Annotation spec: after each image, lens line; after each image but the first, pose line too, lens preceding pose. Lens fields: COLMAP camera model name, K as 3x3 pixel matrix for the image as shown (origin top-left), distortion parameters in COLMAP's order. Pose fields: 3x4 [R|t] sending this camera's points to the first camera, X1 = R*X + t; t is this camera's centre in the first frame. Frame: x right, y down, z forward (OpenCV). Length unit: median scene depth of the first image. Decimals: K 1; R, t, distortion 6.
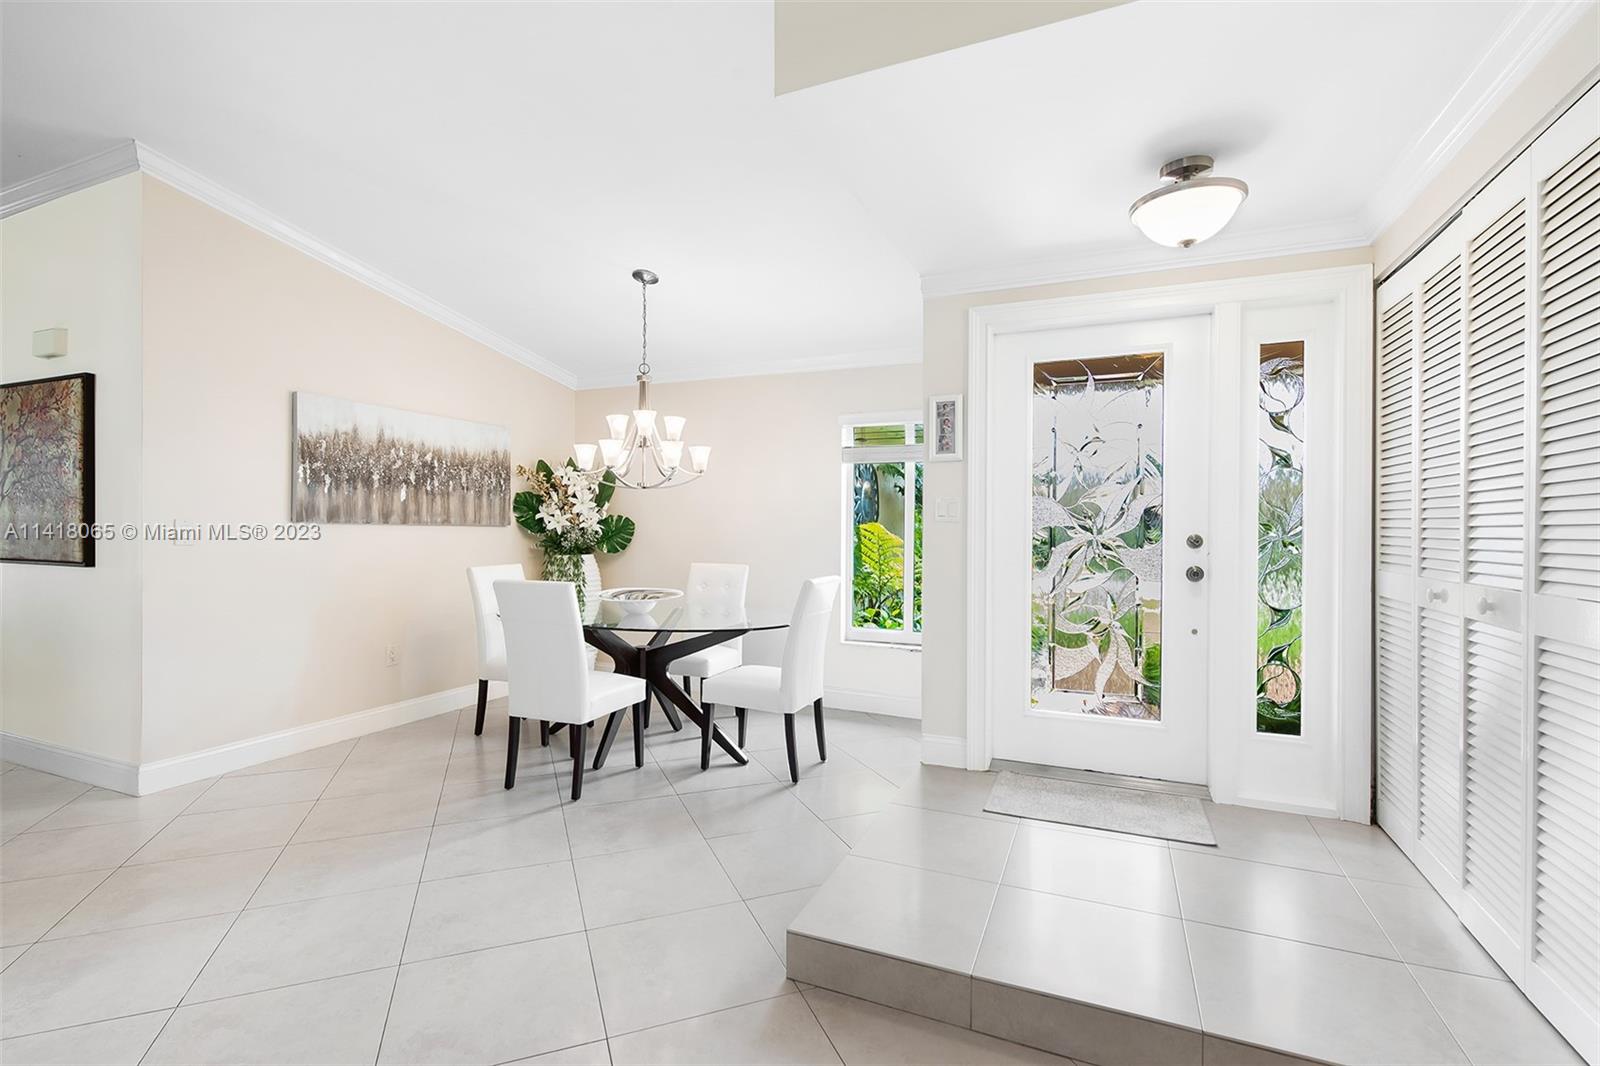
lens RADIAL K [[796.2, 0, 800.0], [0, 796.2, 533.0], [0, 0, 1]] dist [-0.000057, -0.000036]
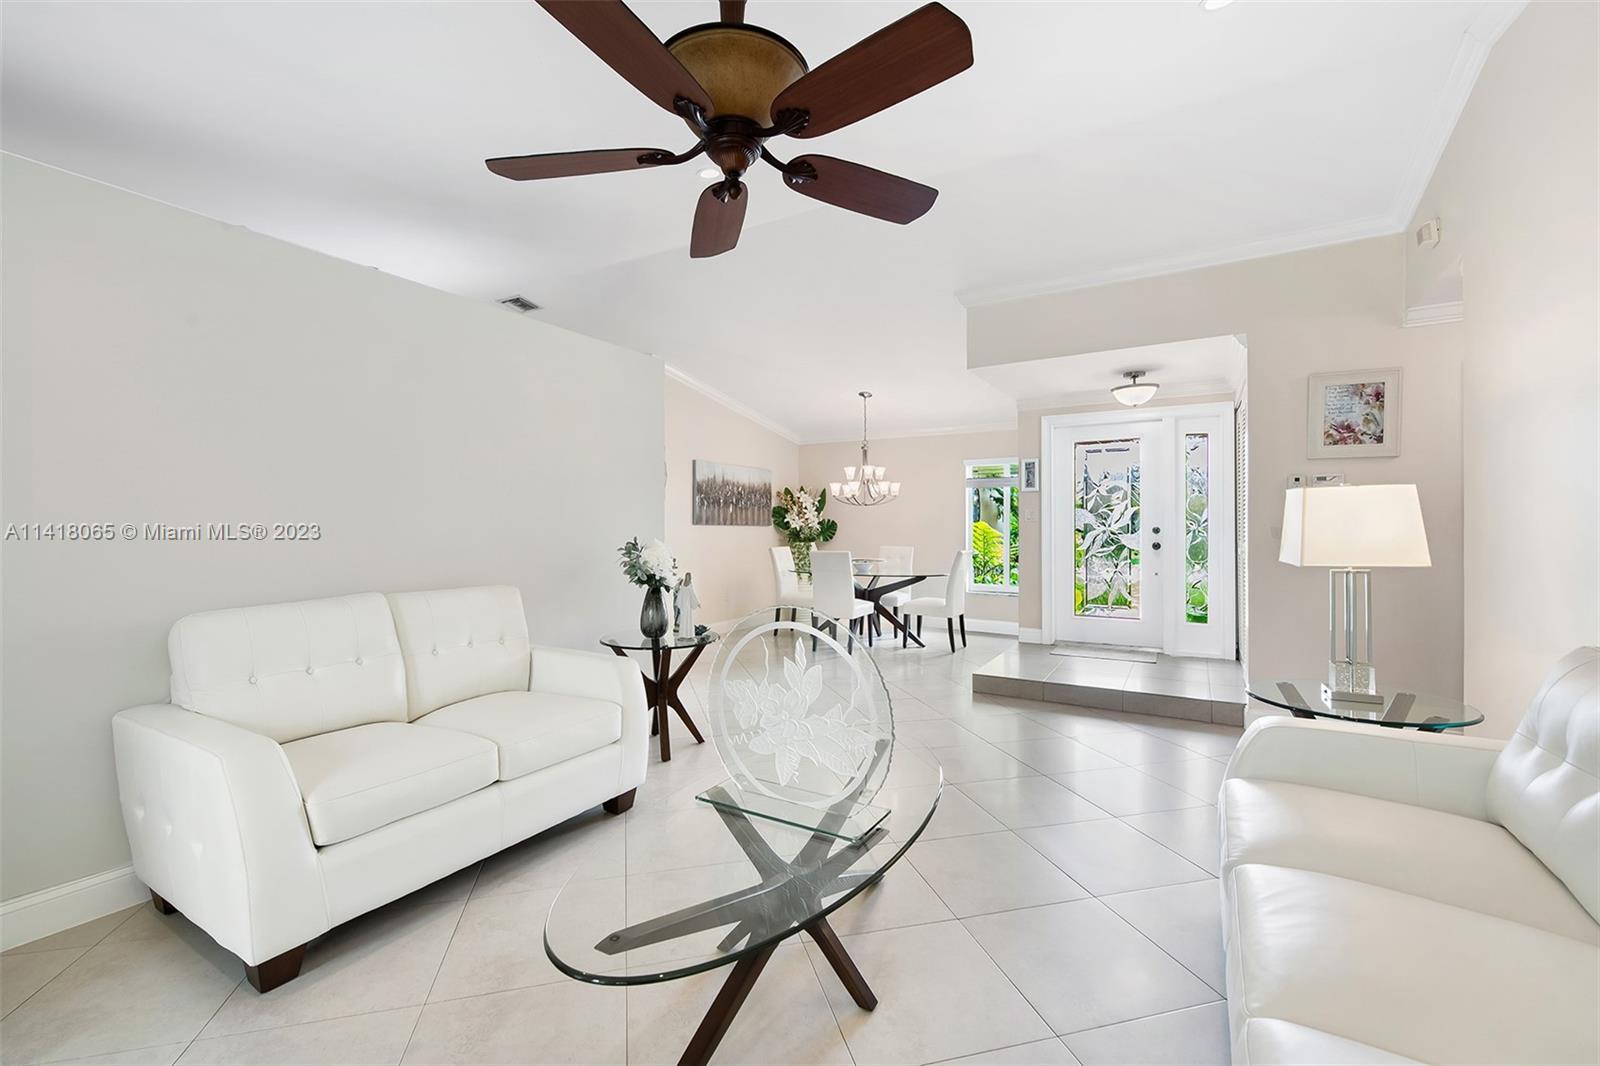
lens RADIAL K [[689.1, 0, 805.9], [0, 689.1, 525.2], [0, 0, 1]] dist [0.000136, 0.000099]
pose [[0.991980, -0.008488, -0.126110, -0.118921], [0.007435, 0.999933, -0.008819, 0.004466], [0.126176, 0.007811, 0.991977, -0.593375]]
